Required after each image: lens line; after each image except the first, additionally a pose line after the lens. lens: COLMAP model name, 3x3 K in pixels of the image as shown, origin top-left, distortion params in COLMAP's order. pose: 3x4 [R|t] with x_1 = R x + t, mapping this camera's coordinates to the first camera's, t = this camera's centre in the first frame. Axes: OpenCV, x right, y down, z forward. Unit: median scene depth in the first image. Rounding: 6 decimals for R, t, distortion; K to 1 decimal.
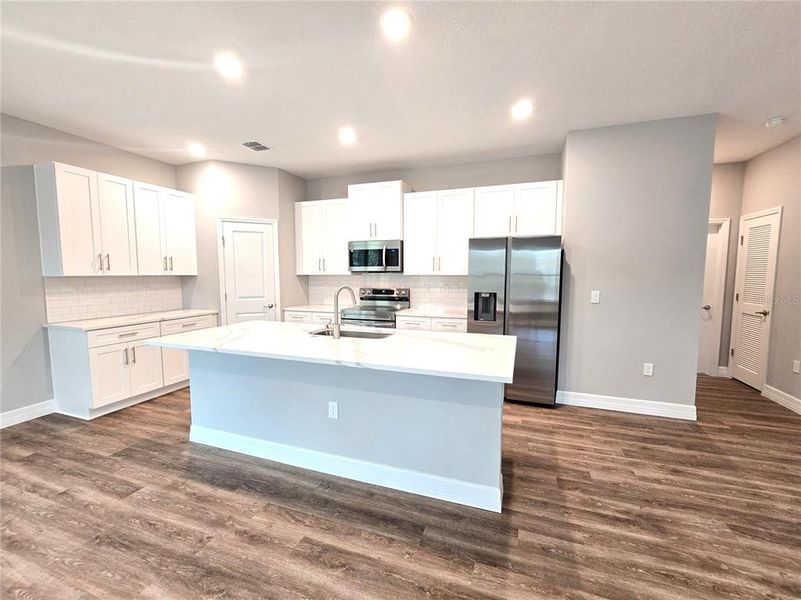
lens RADIAL K [[341.6, 0, 396.9], [0, 341.6, 302.6], [0, 0, 1]] dist [-0.003981, 0.001106]
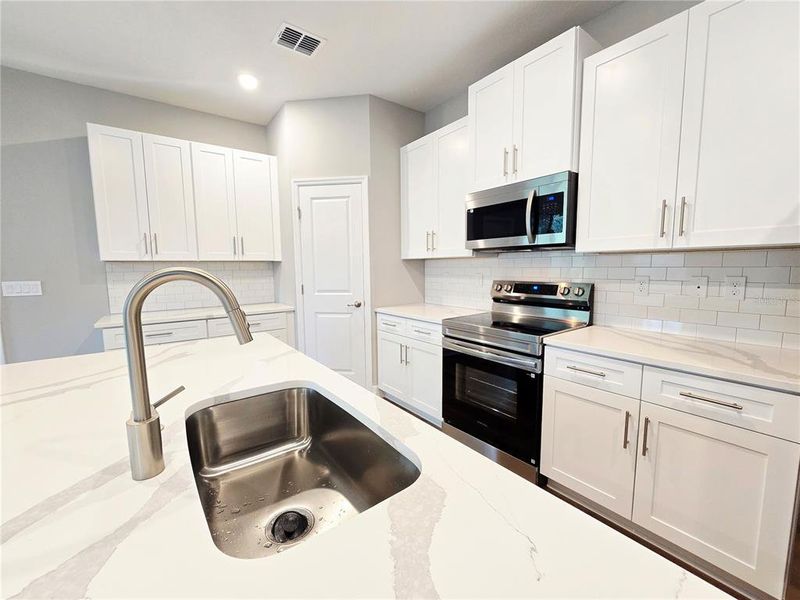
lens RADIAL K [[329.1, 0, 398.4], [0, 329.1, 301.7], [0, 0, 1]] dist [-0.006640, 0.001882]
pose [[0.835828, 0.051098, -0.546608, 0.065284], [-0.037895, 0.998654, 0.035410, -0.024090], [0.547682, -0.008884, 0.836640, 0.535409]]
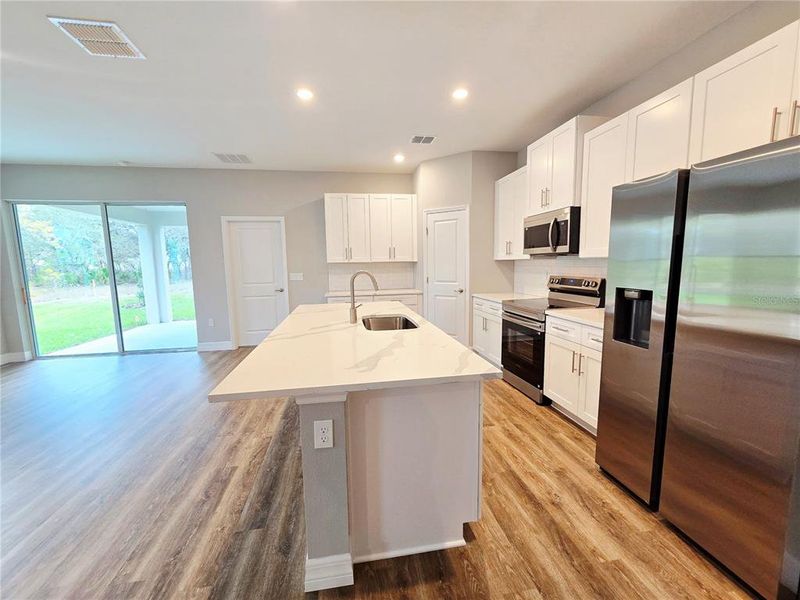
lens RADIAL K [[329.1, 0, 397.2], [0, 329.1, 302.0], [0, 0, 1]] dist [-0.006640, 0.001882]
pose [[0.492329, 0.095006, -0.865209, 0.429075], [-0.057587, 0.995403, 0.076533, -0.023214], [0.868502, 0.012146, 0.495537, 0.375711]]
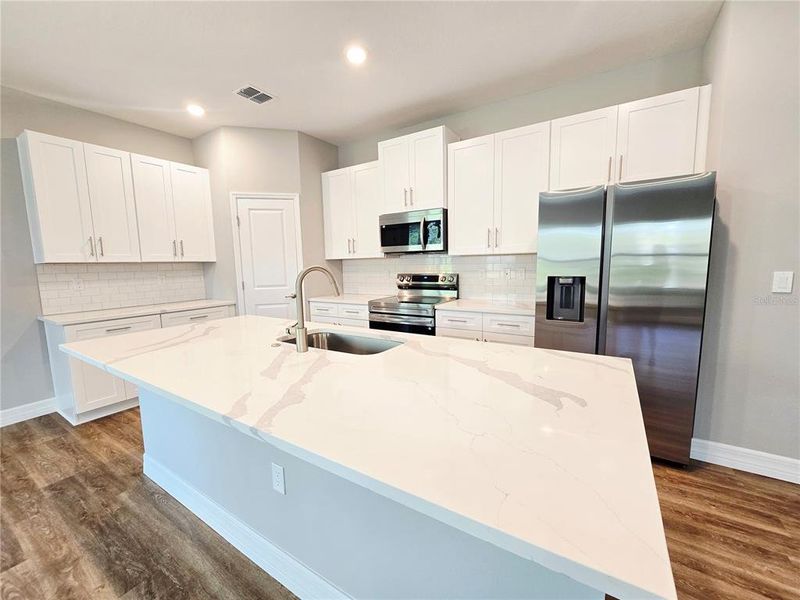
lens RADIAL K [[329.1, 0, 397.6], [0, 329.1, 301.6], [0, 0, 1]] dist [-0.006640, 0.001882]
pose [[0.975546, 0.005561, -0.219724, 0.072446], [0.001724, 0.999456, 0.032948, -0.002791], [0.219788, -0.032521, 0.975005, 0.274432]]
